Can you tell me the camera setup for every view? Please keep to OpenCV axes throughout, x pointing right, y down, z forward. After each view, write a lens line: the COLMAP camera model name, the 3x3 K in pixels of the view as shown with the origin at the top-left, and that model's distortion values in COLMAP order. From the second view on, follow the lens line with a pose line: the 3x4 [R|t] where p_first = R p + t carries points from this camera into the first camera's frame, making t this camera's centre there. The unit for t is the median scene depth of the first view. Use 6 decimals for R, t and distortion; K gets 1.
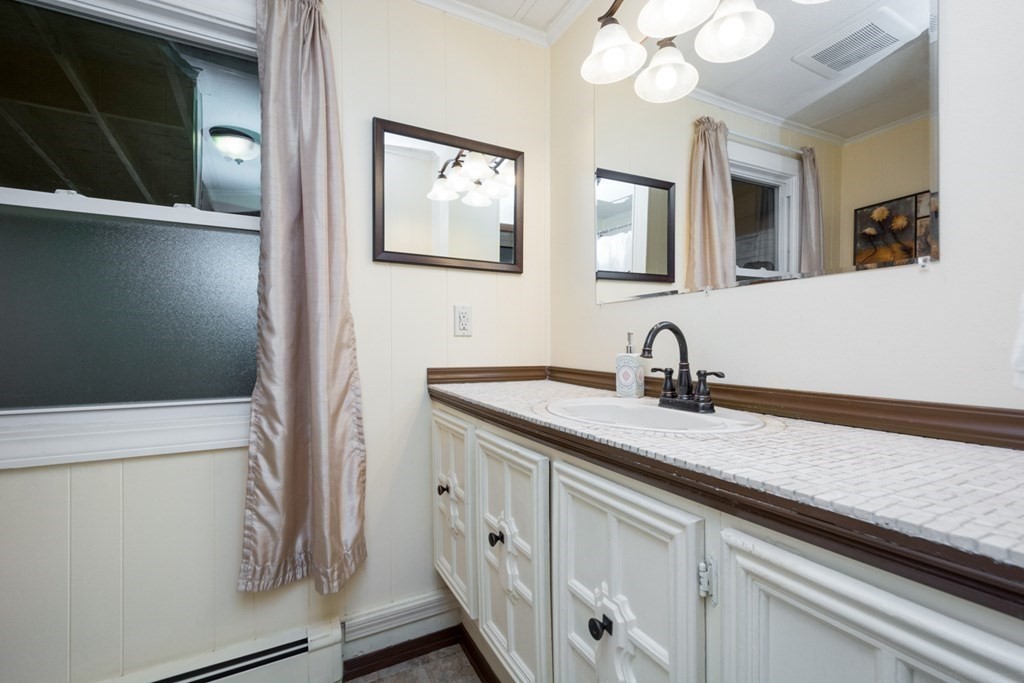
lens RADIAL K [[457.0, 0, 513.5], [0, 457.0, 347.9], [0, 0, 1]] dist [0.014170, -0.003853]
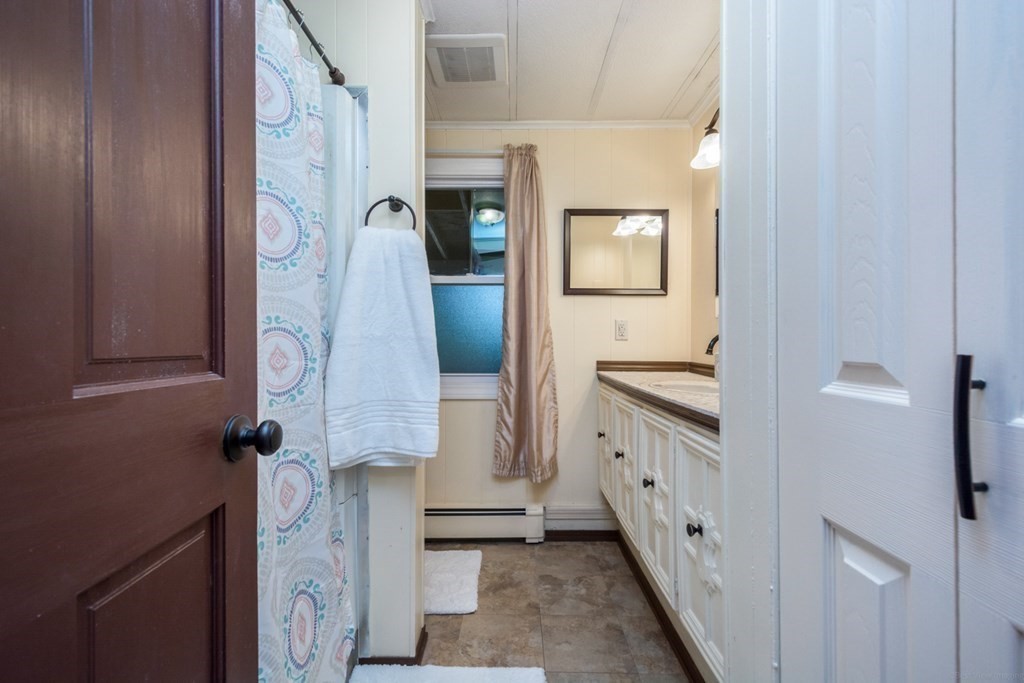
lens RADIAL K [[457.0, 0, 510.4], [0, 457.0, 343.4], [0, 0, 1]] dist [0.014170, -0.003853]
pose [[0.888751, 0.003839, -0.458375, 0.299197], [-0.009446, 0.999906, -0.009941, 0.003437], [0.458294, 0.013165, 0.888703, -0.589450]]
